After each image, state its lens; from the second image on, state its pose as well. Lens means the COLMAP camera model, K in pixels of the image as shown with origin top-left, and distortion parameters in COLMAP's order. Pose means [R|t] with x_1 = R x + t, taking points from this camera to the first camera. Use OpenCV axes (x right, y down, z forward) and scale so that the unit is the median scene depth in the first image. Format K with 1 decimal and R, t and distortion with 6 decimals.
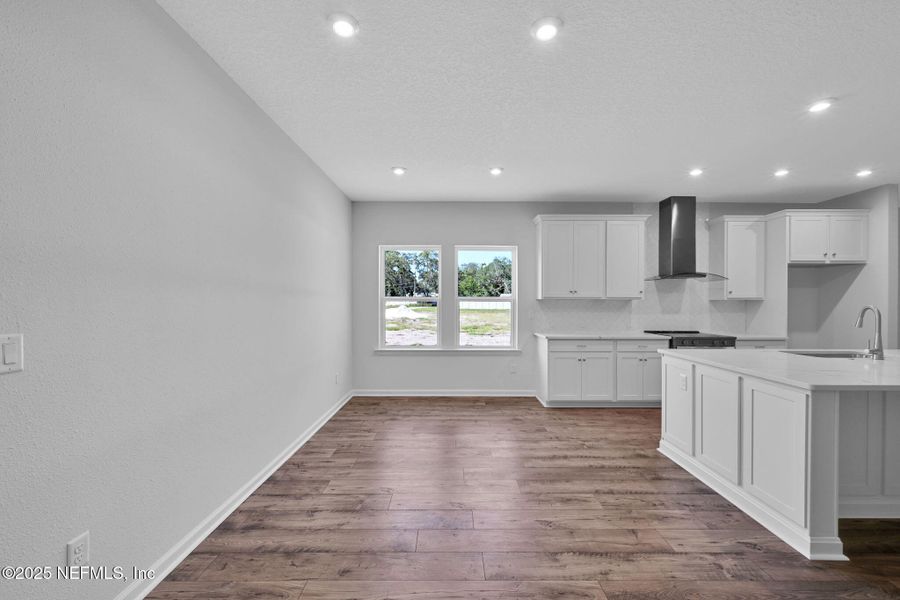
lens RADIAL K [[363.5, 0, 450.0], [0, 363.5, 300.0], [0, 0, 1]] dist [0.001649, 0.000344]
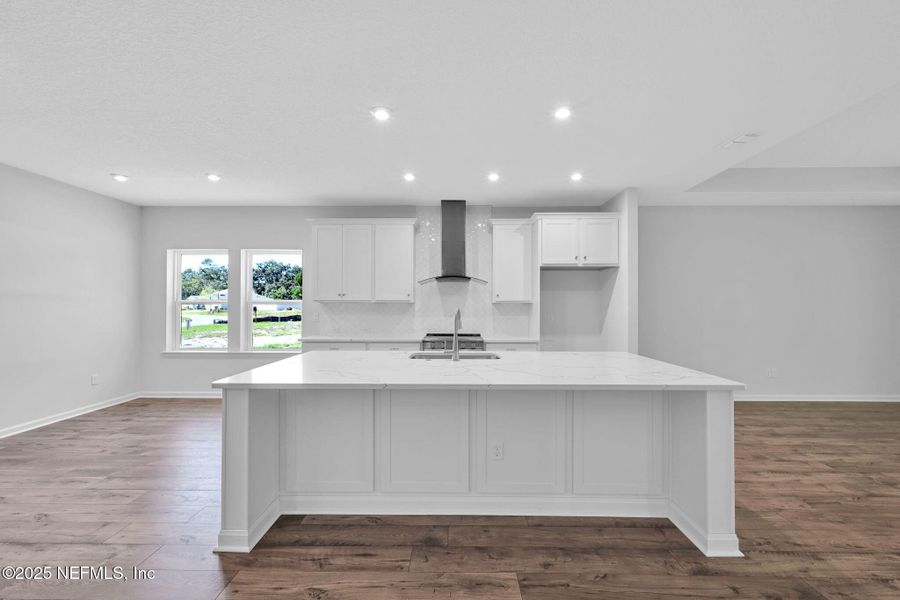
lens RADIAL K [[368.1, 0, 450.0], [0, 368.1, 300.0], [0, 0, 1]] dist [-0.001769, 0.000009]
pose [[0.999843, -0.000709, -0.017683, 0.669392], [0.000542, 0.999955, -0.009452, 0.001553], [0.017689, 0.009441, 0.999799, -0.018144]]
